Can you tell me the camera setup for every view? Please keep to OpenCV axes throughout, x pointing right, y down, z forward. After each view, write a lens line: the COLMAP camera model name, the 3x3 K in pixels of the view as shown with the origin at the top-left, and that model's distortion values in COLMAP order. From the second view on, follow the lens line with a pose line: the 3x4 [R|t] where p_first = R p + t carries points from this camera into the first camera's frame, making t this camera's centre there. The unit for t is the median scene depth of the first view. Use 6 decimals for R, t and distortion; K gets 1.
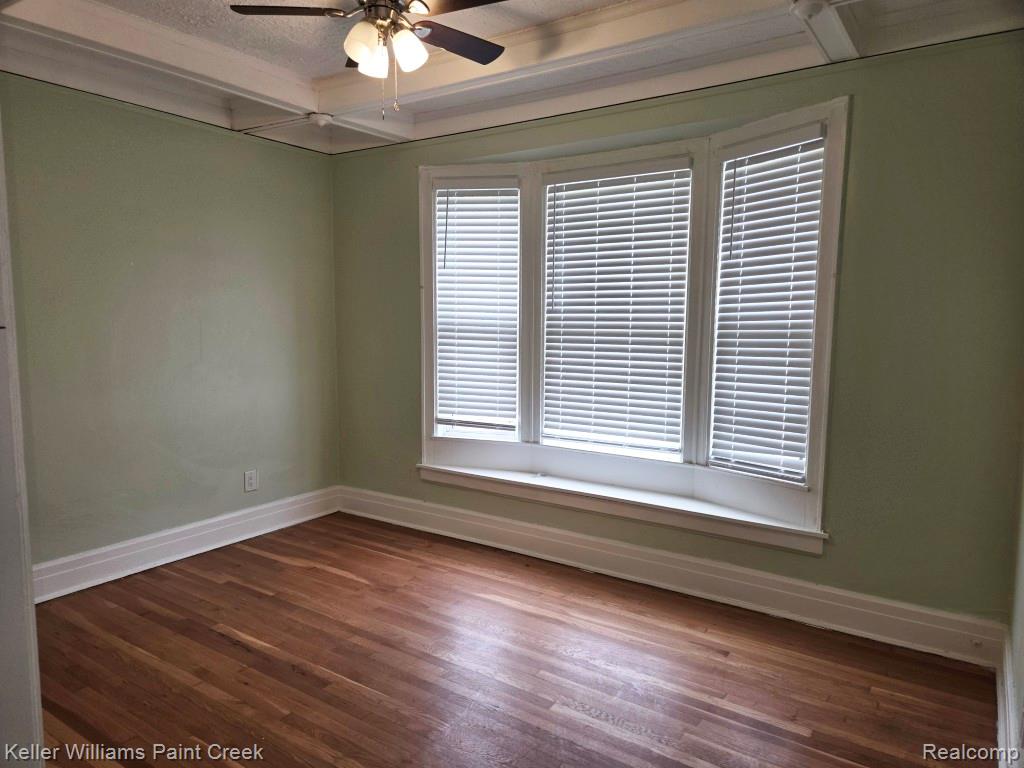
lens RADIAL K [[678.1, 0, 511.9], [0, 678.1, 379.7], [0, 0, 1]] dist [0.029700, -0.023353]
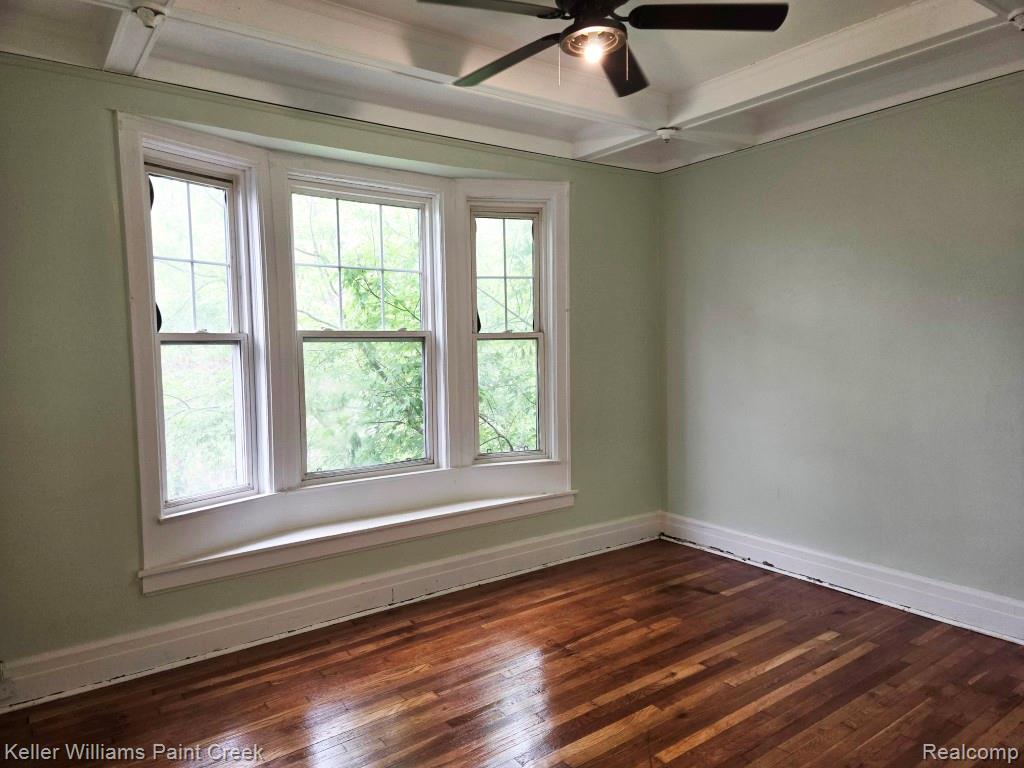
lens RADIAL K [[678.1, 0, 511.5], [0, 678.1, 384.8], [0, 0, 1]] dist [0.029700, -0.023353]
pose [[0.328951, -0.066926, 0.941973, -0.856989], [0.104159, 0.993971, 0.034247, -0.047246], [-0.938585, 0.086850, 0.333938, 0.624916]]
